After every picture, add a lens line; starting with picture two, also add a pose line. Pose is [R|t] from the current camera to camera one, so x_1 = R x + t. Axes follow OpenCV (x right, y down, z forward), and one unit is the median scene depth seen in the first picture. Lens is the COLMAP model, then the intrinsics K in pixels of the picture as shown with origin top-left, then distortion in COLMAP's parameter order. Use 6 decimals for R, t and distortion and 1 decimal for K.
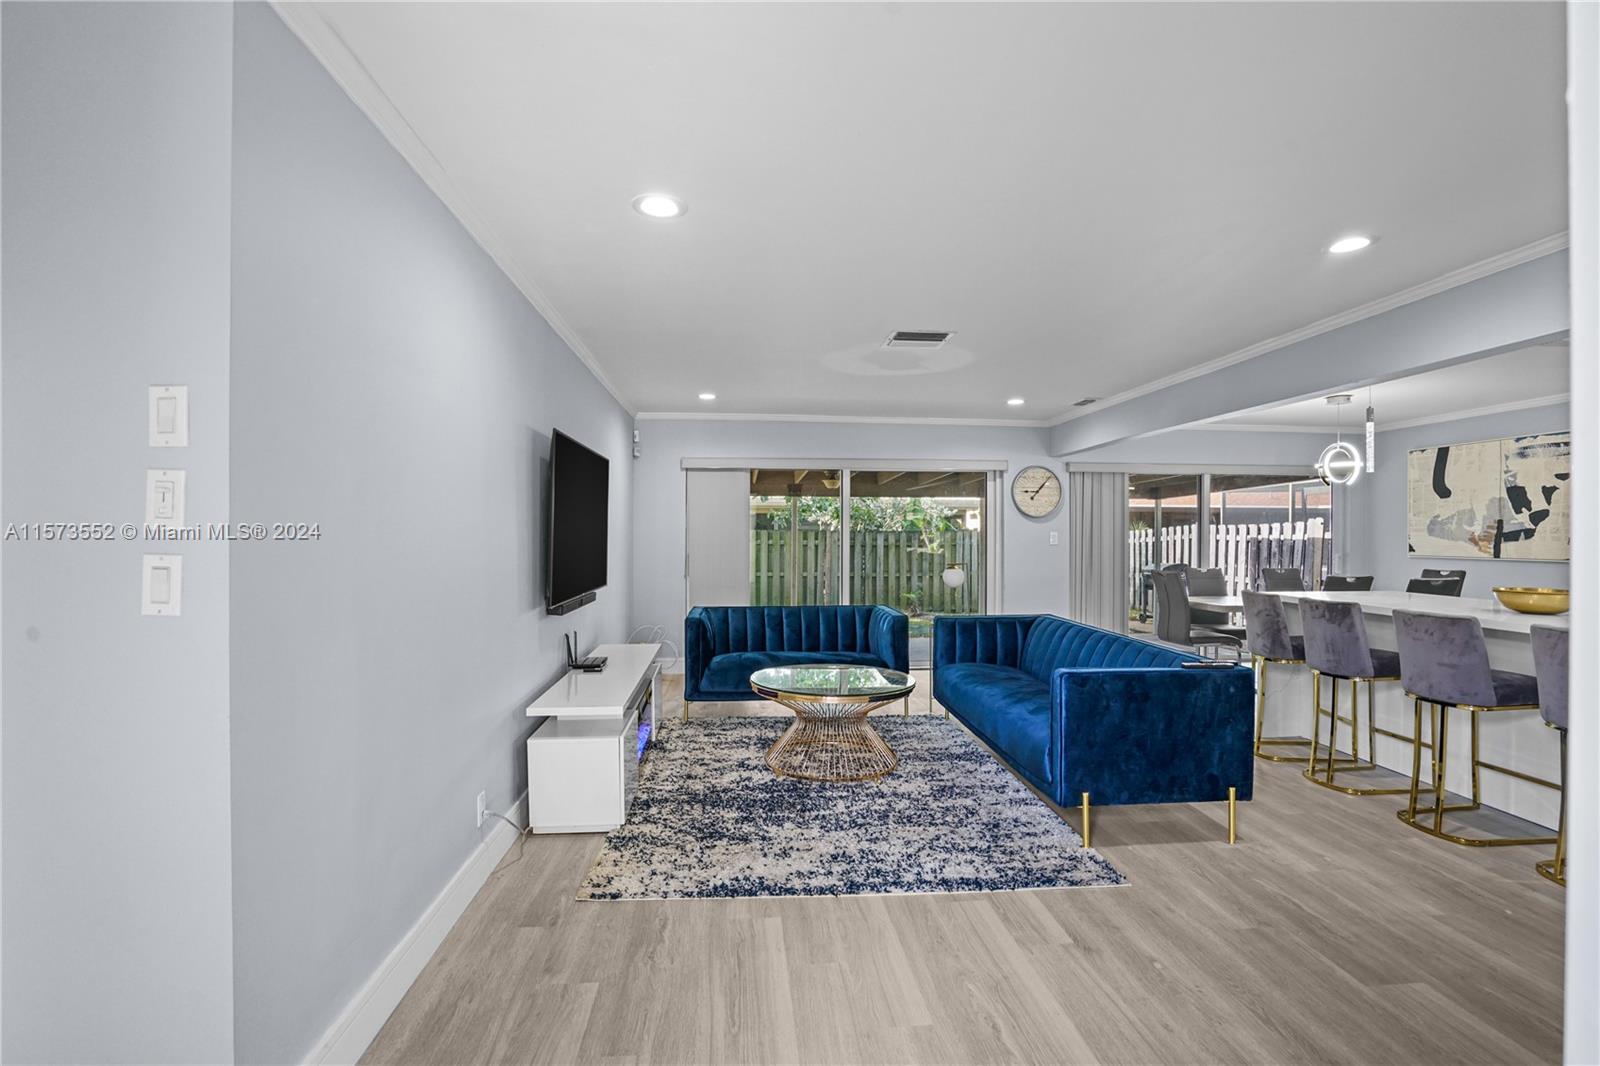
lens RADIAL K [[744.1, 0, 793.6], [0, 744.1, 535.9], [0, 0, 1]] dist [-0.060481, 0.023195]
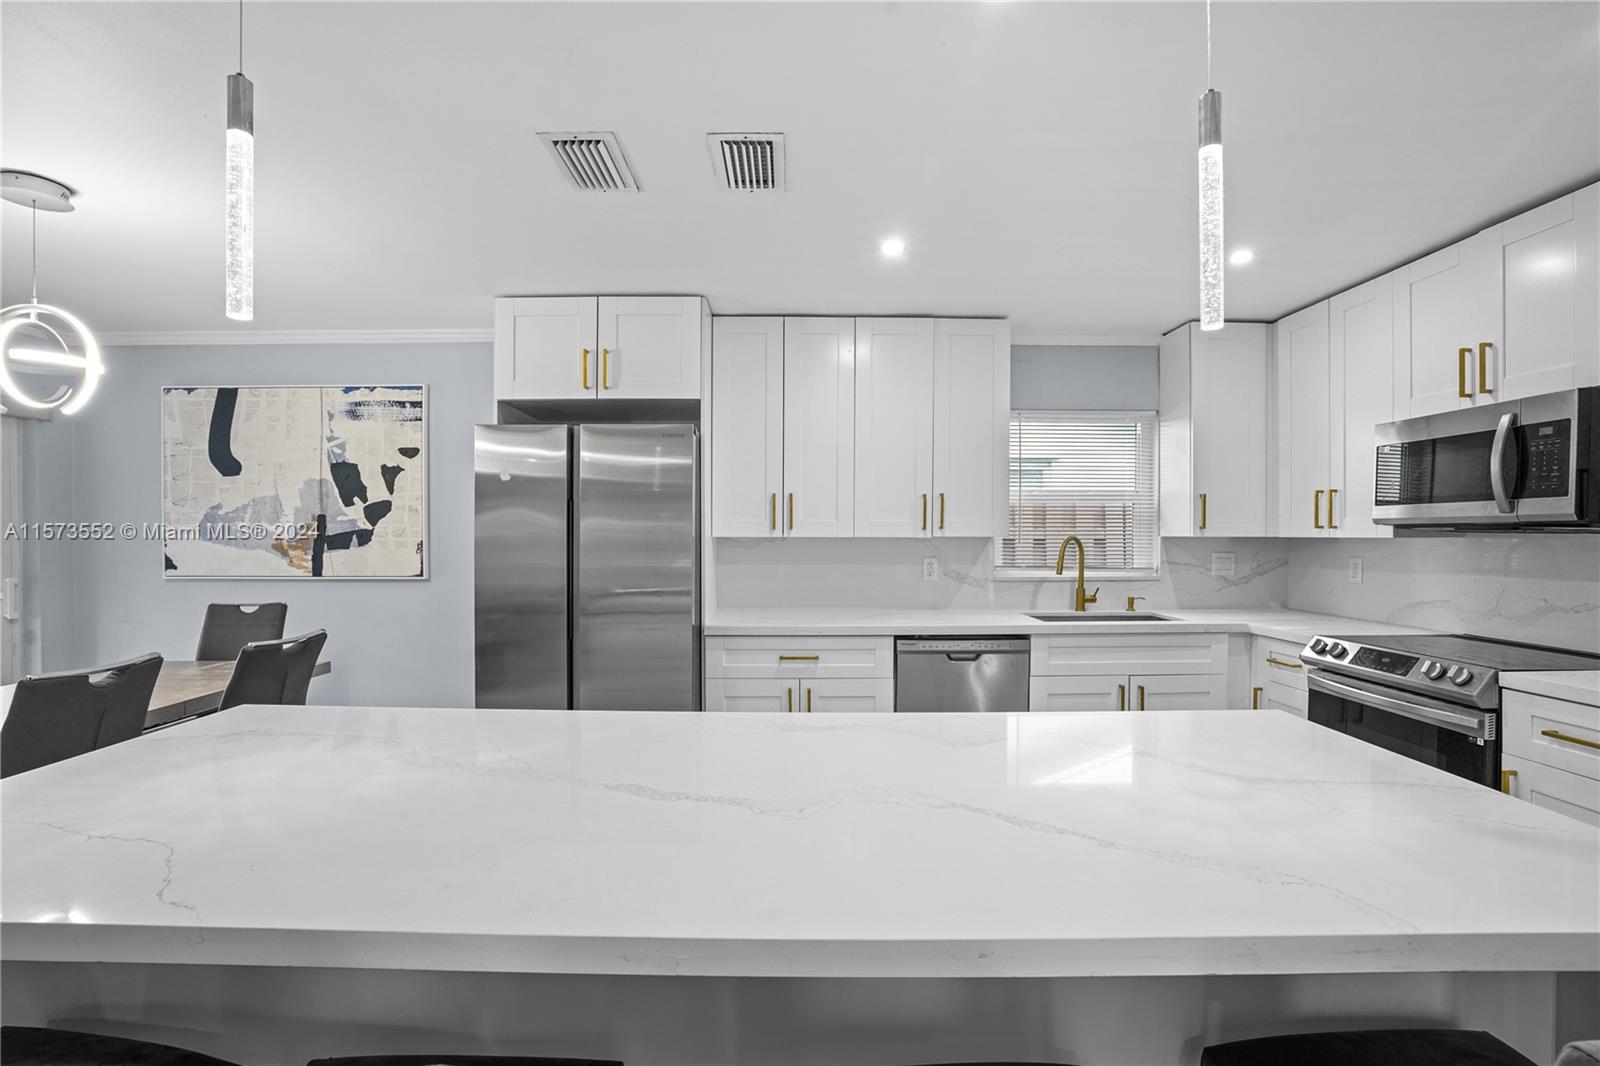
lens RADIAL K [[738.6, 0, 797.5], [0, 738.6, 541.0], [0, 0, 1]] dist [-0.062578, 0.026106]
pose [[0.065812, -0.011385, 0.997767, 0.404003], [0.001760, 0.999935, 0.011294, -0.006413], [-0.997830, 0.001012, 0.065828, 0.571653]]
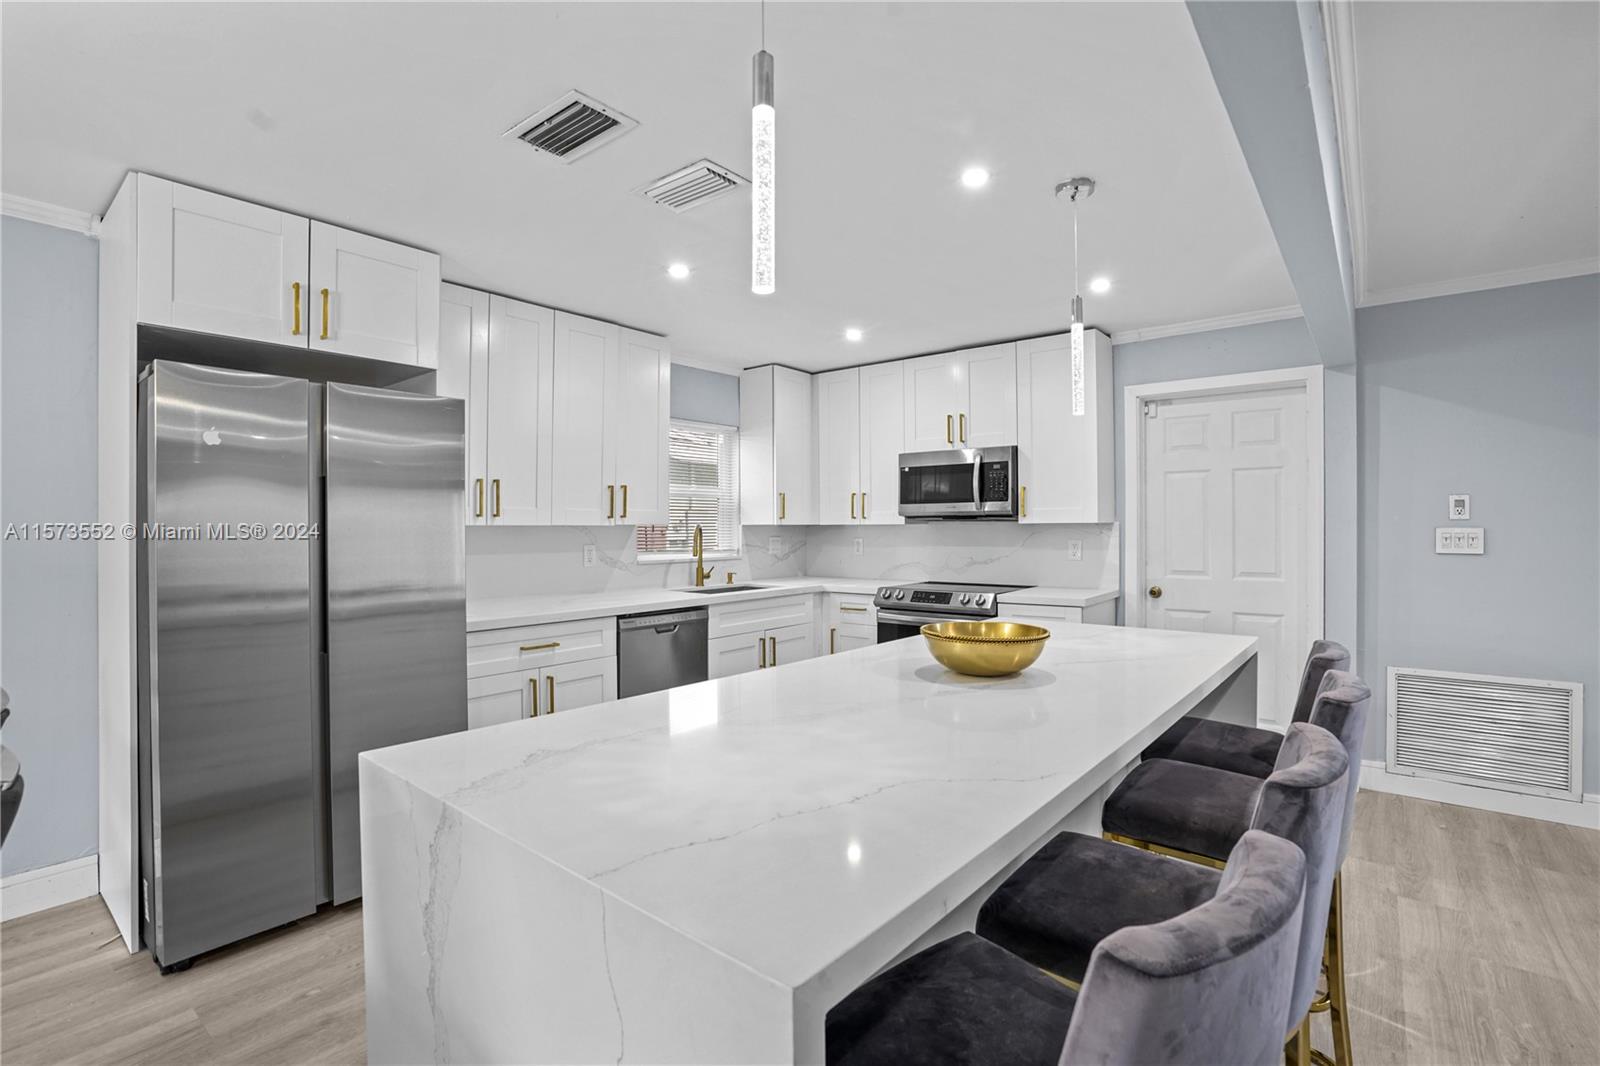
lens RADIAL K [[741.6, 0, 798.7], [0, 741.6, 526.2], [0, 0, 1]] dist [-0.062683, 0.022021]
pose [[-0.726187, 0.002201, 0.687494, 0.442301], [0.003983, 0.999992, 0.001006, -0.001580], [-0.687485, 0.003469, -0.726190, 0.875334]]
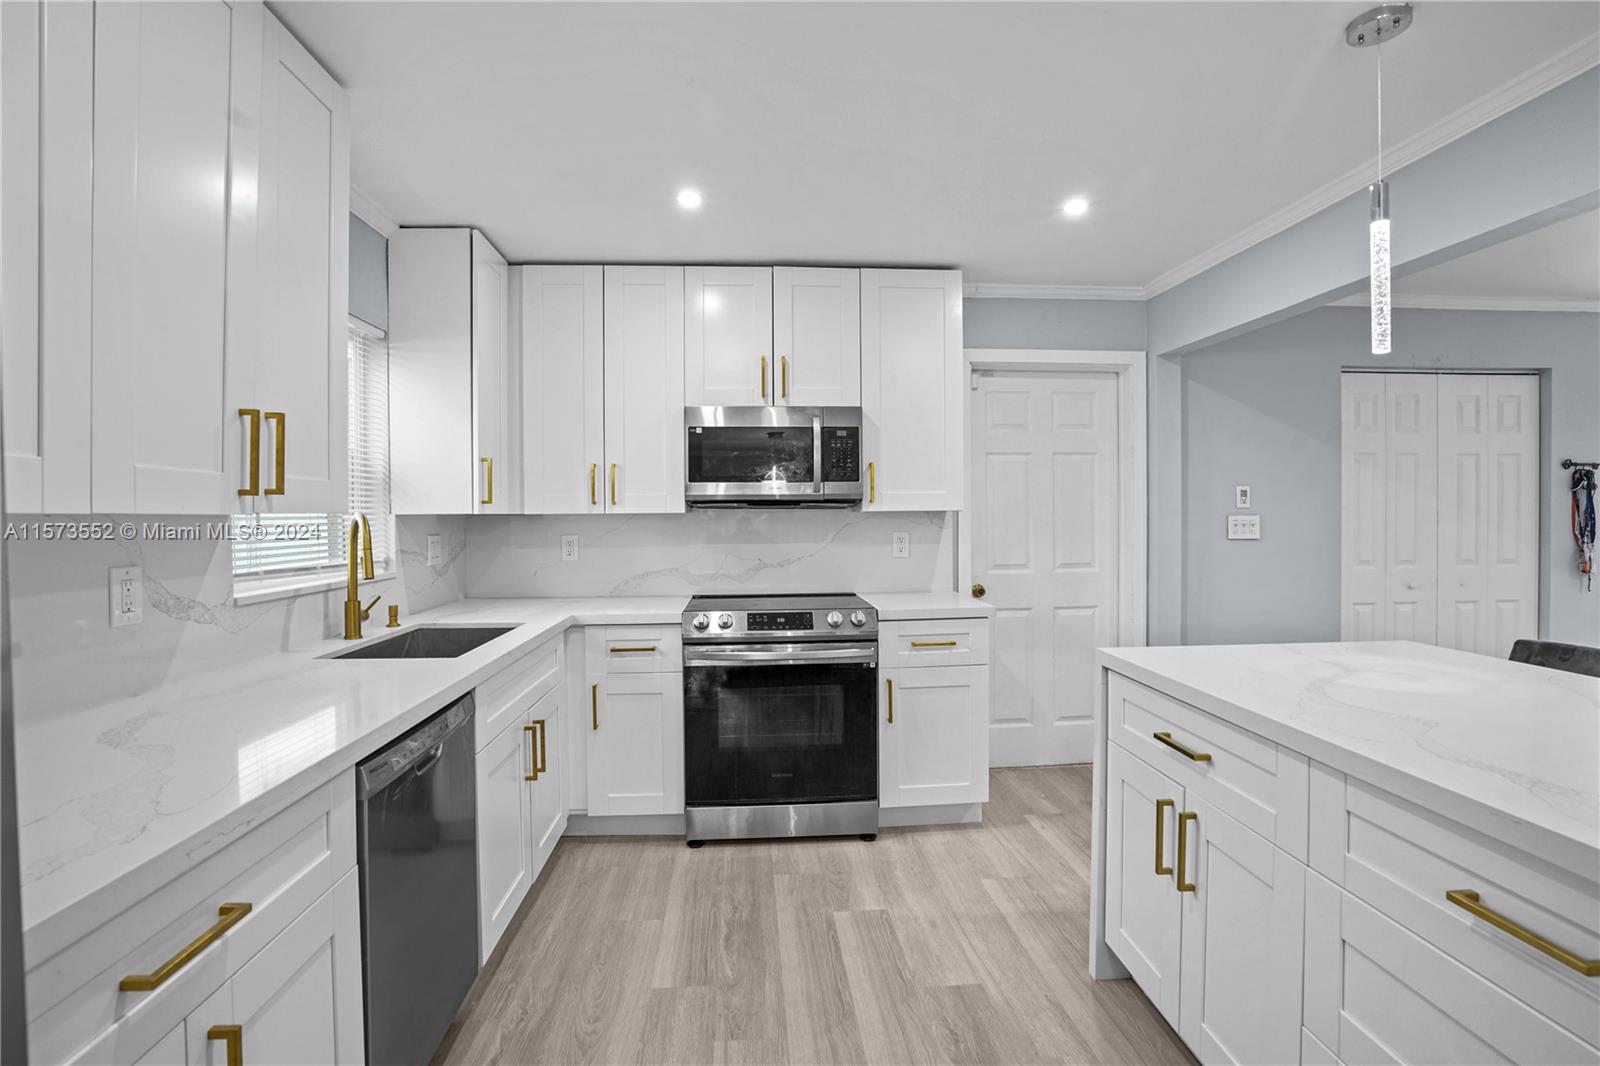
lens RADIAL K [[759.4, 0, 799.2], [0, 759.4, 529.3], [0, 0, 1]] dist [-0.068493, 0.027483]
pose [[-0.999952, 0.005862, 0.007877, 0.834894], [0.006023, 0.999770, 0.020572, -0.001257], [-0.007755, 0.020619, -0.999757, 0.758026]]
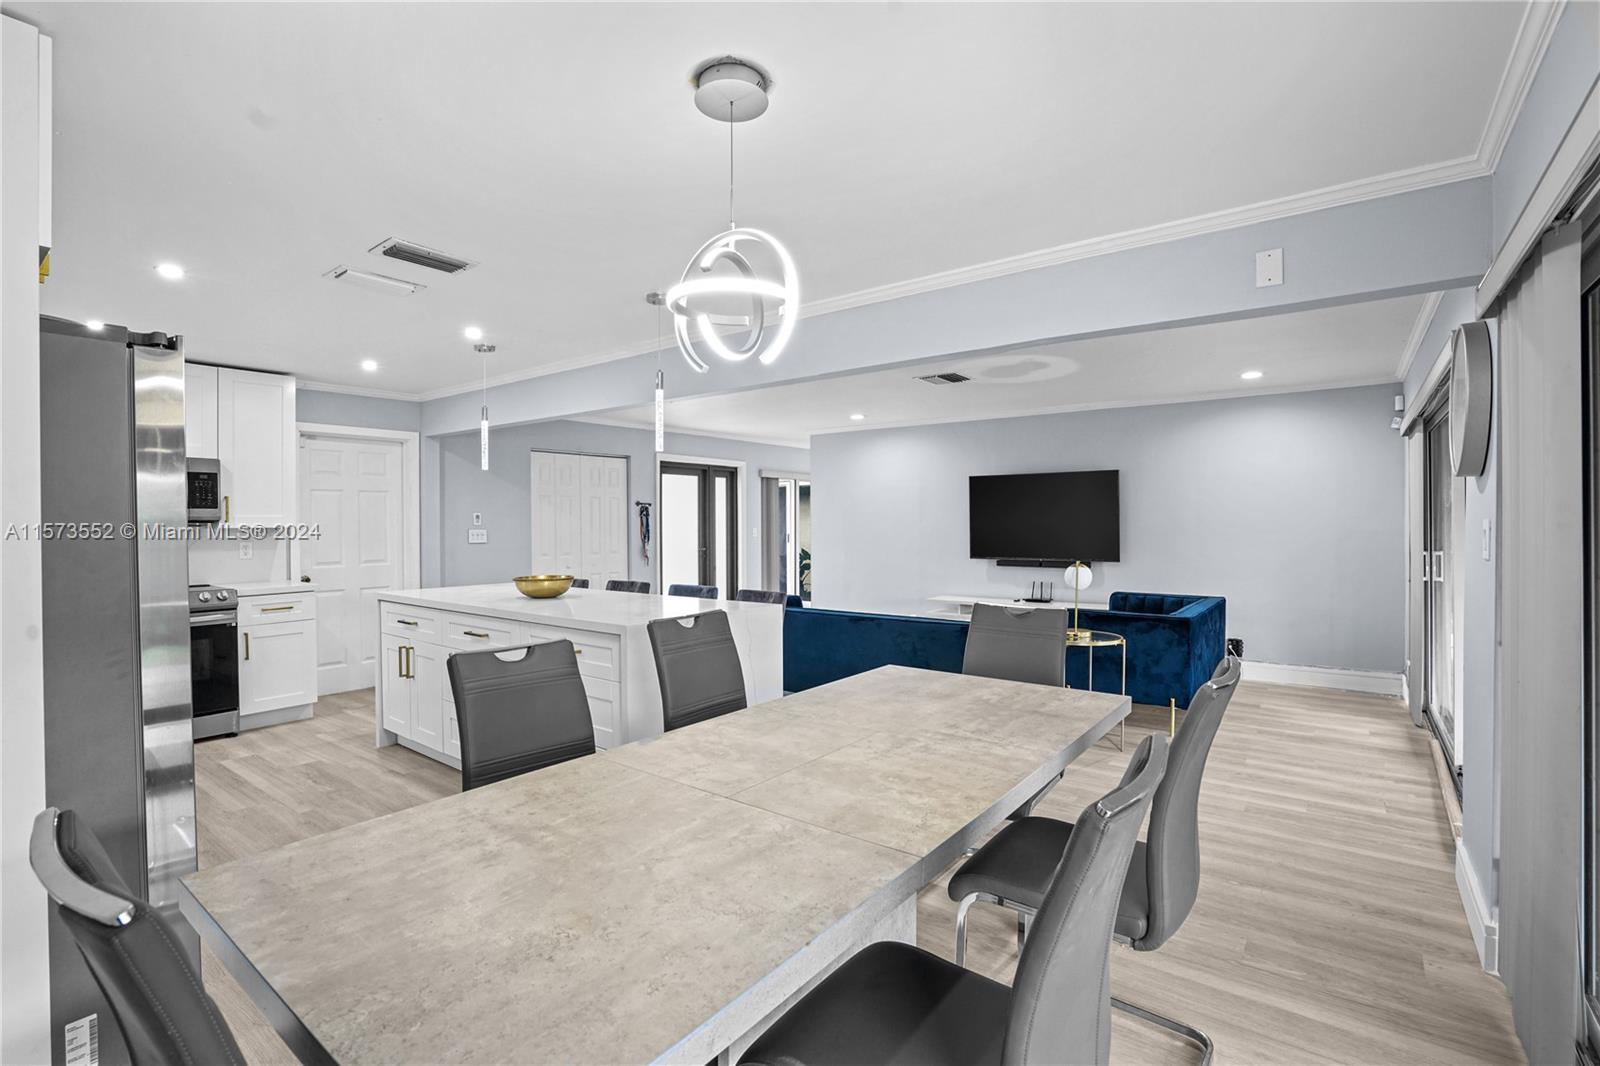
lens RADIAL K [[741.6, 0, 798.7], [0, 741.6, 526.2], [0, 0, 1]] dist [-0.062683, 0.022021]
pose [[-0.664732, 0.005904, -0.747059, 0.964700], [0.004349, 0.999982, 0.004033, -0.005154], [0.747069, -0.000568, -0.664746, 1.223268]]
